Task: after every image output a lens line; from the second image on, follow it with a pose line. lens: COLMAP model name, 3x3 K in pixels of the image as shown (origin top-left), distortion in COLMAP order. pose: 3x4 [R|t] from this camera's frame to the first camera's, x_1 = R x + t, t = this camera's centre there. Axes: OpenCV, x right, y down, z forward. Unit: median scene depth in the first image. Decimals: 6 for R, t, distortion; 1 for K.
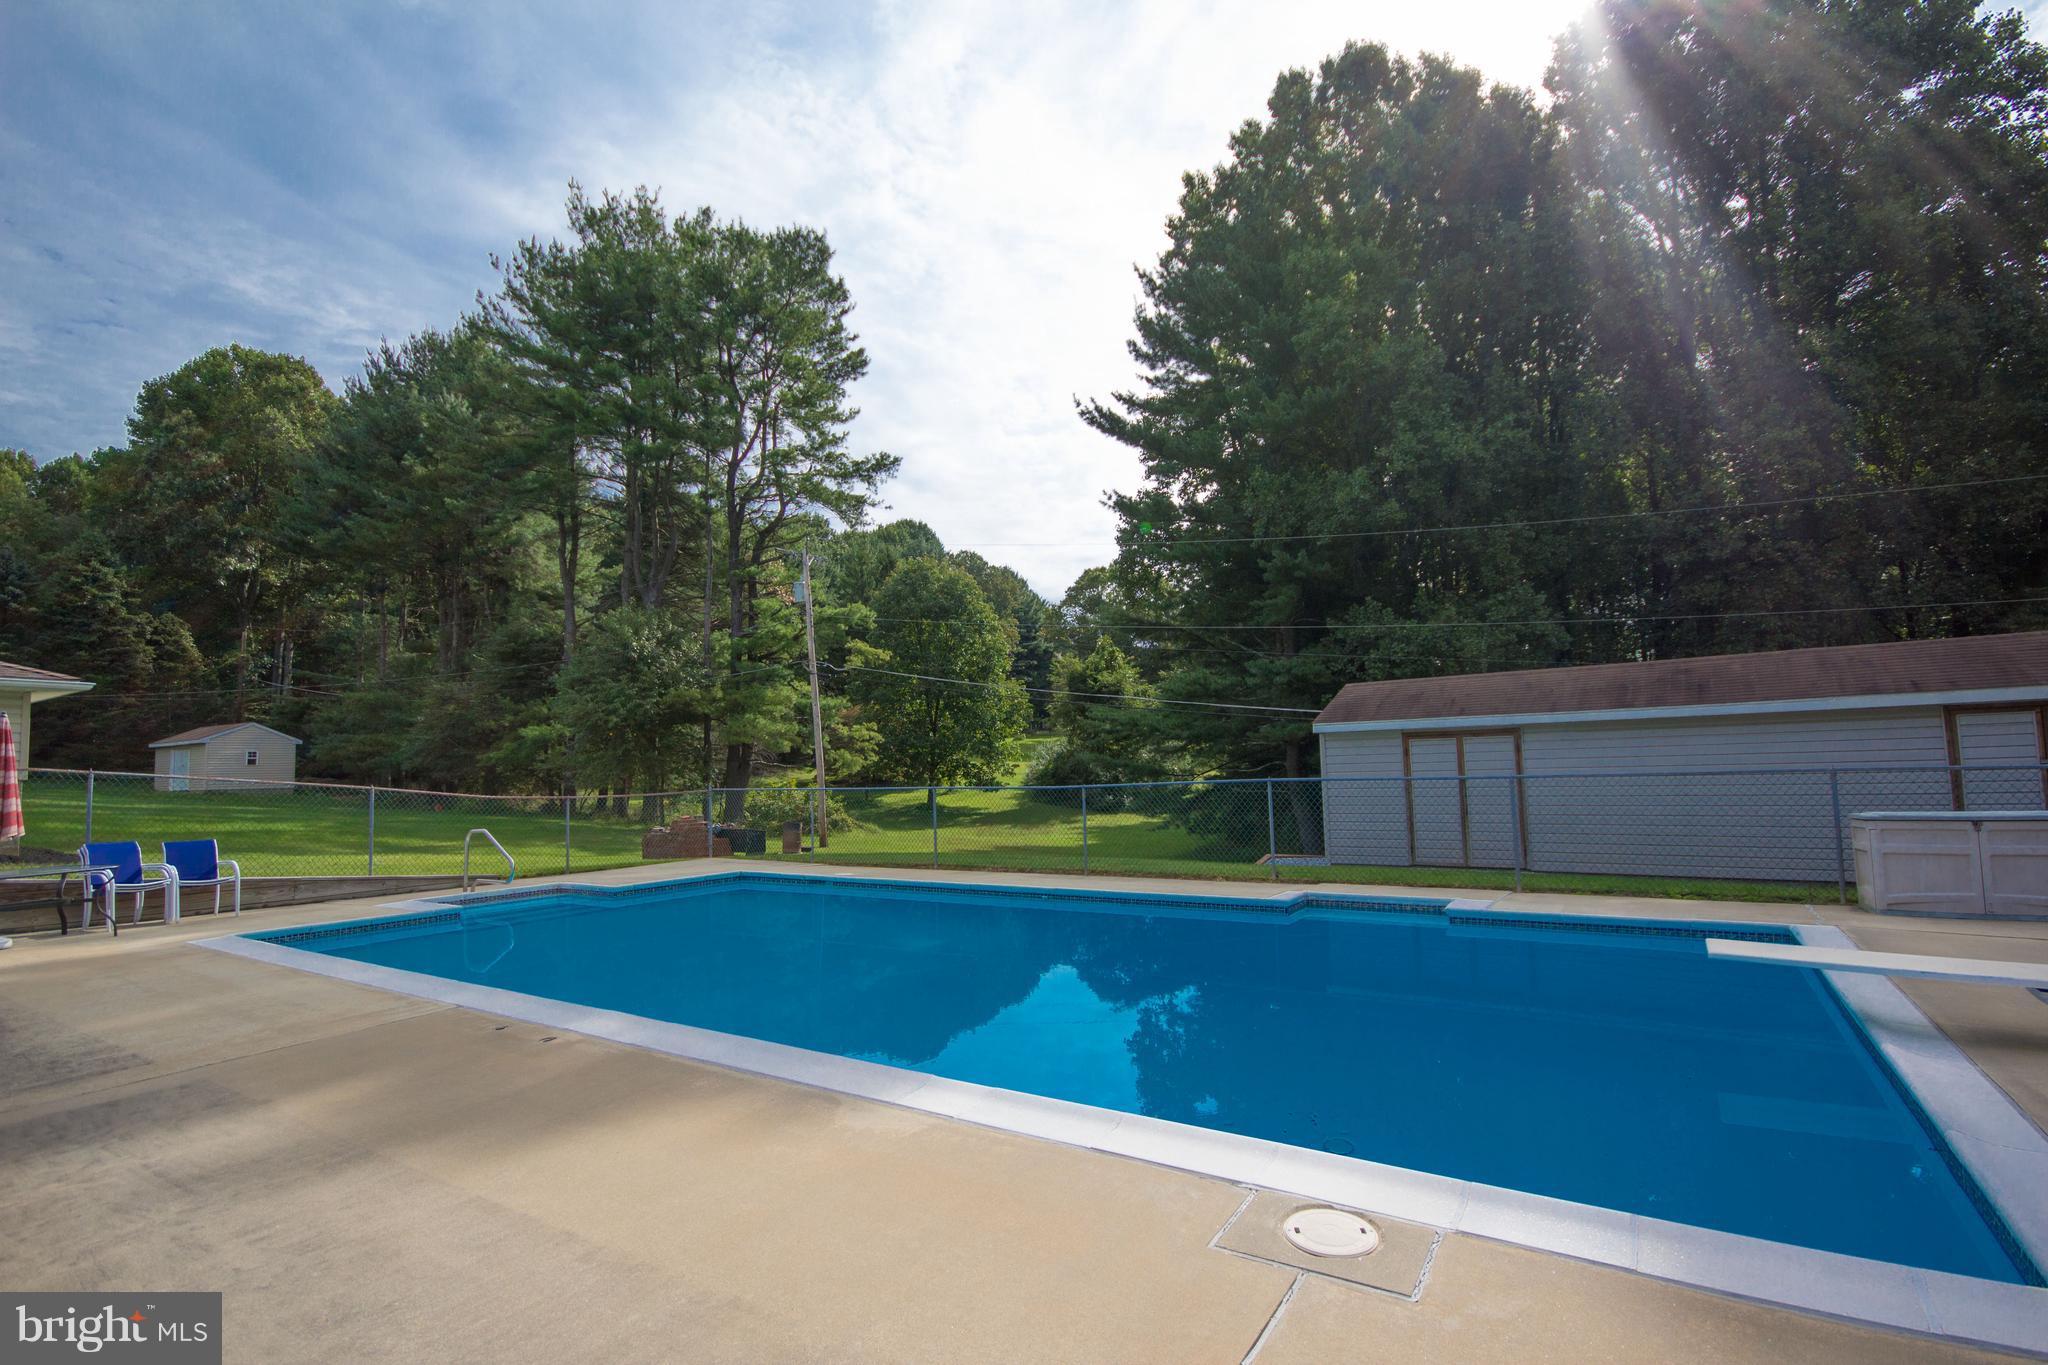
lens RADIAL K [[950.1, 0, 1018.6], [0, 950.1, 703.4], [0, 0, 1]] dist [0.001635, 0.000360]
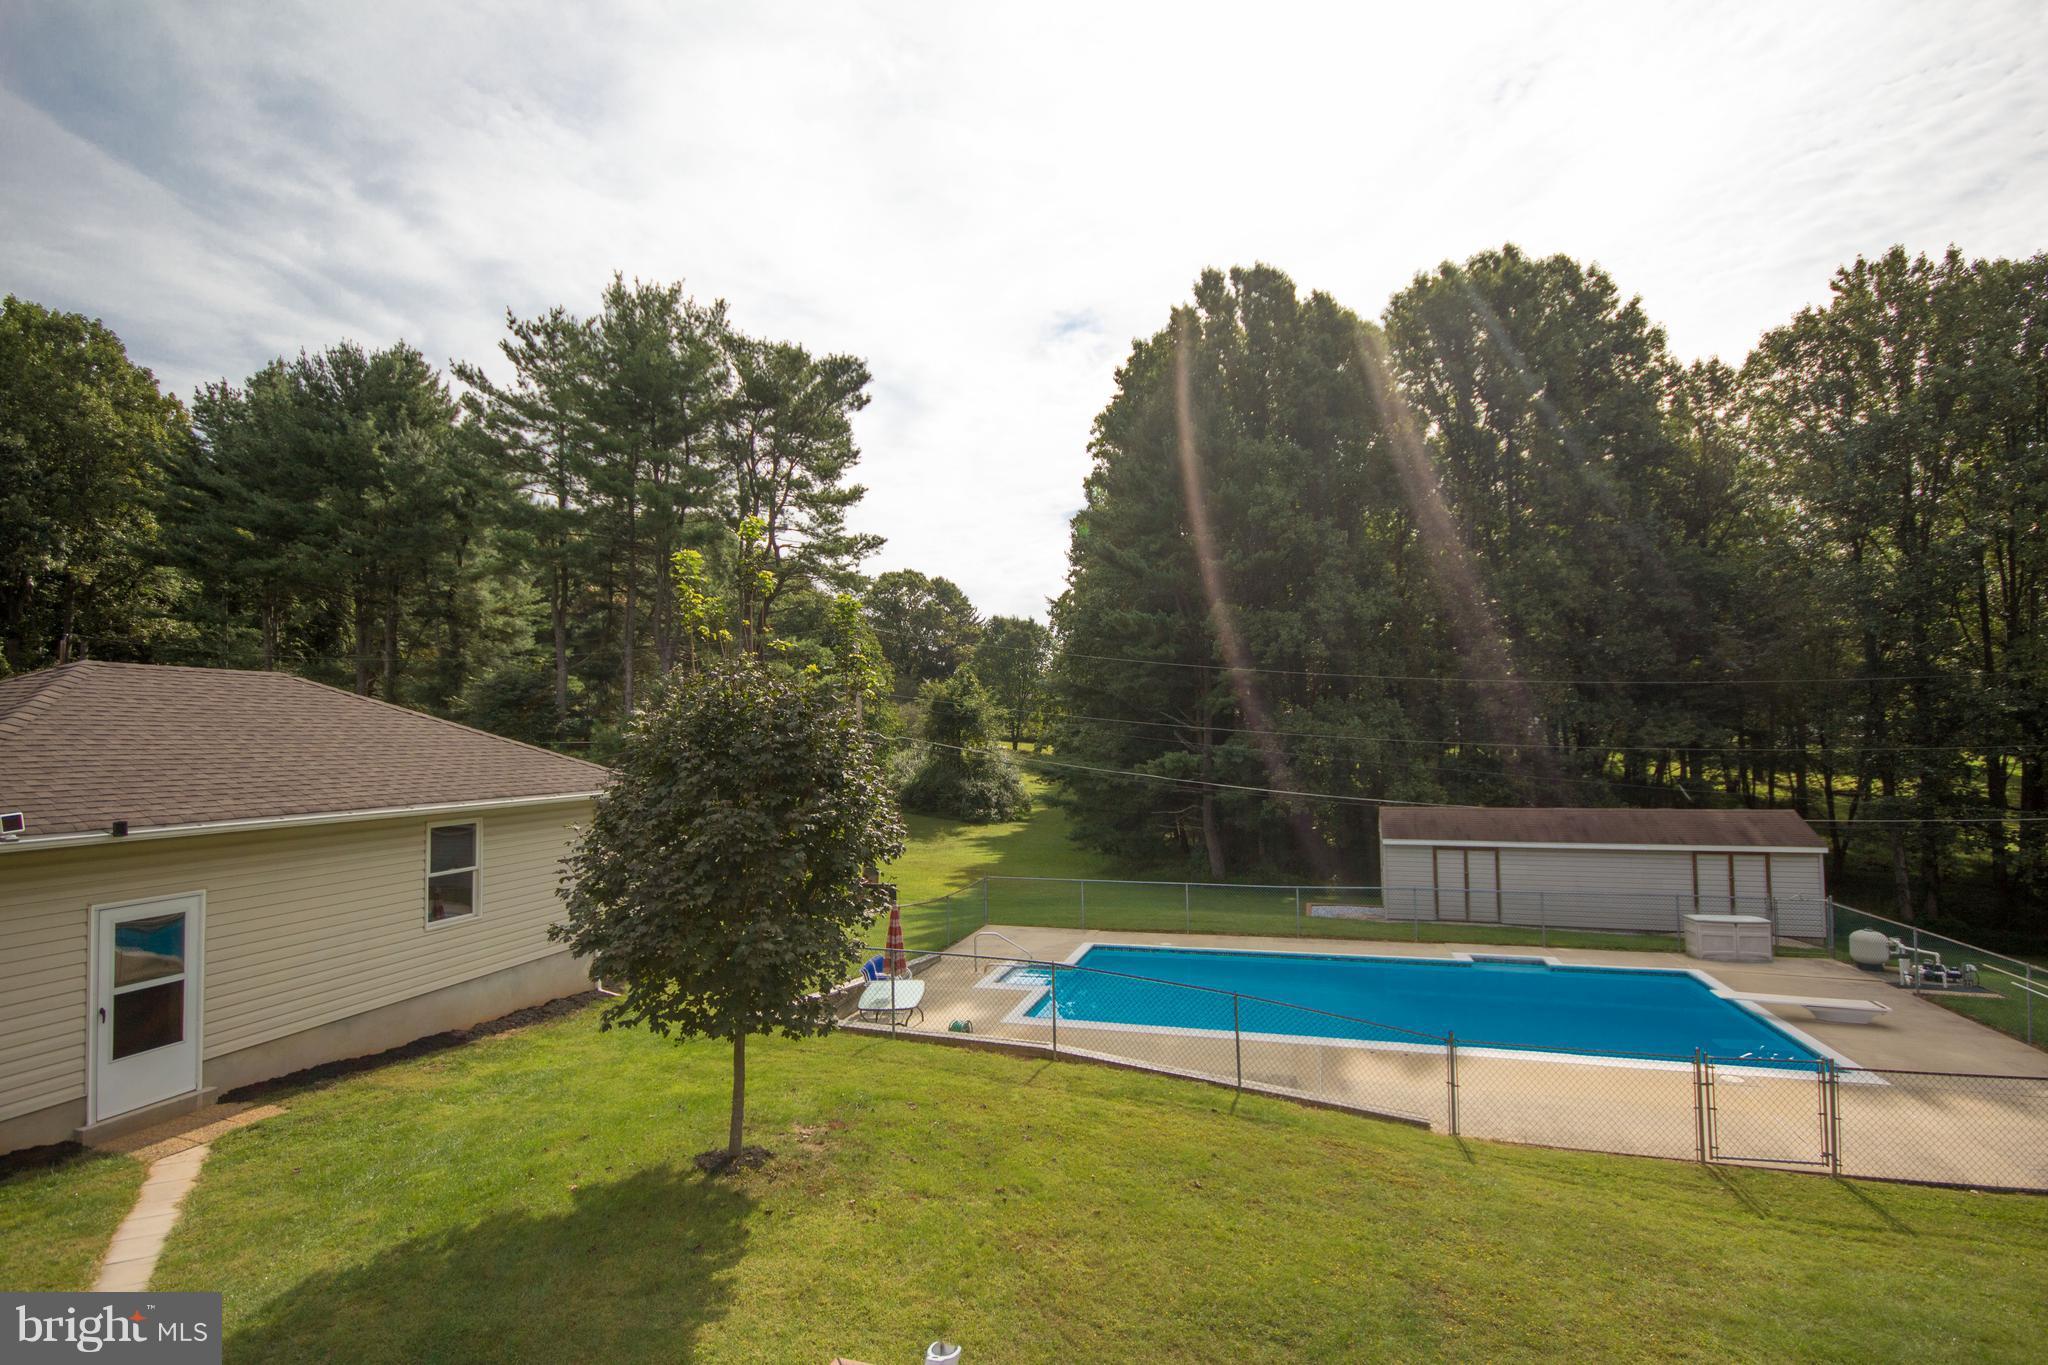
lens RADIAL K [[950.1, 0, 1018.6], [0, 950.1, 703.4], [0, 0, 1]] dist [0.001635, 0.000360]
pose [[0.954356, 0.022466, 0.297824, -0.336578], [-0.031182, 0.999212, 0.024547, -0.098703], [-0.297038, -0.032713, 0.954305, -0.177267]]
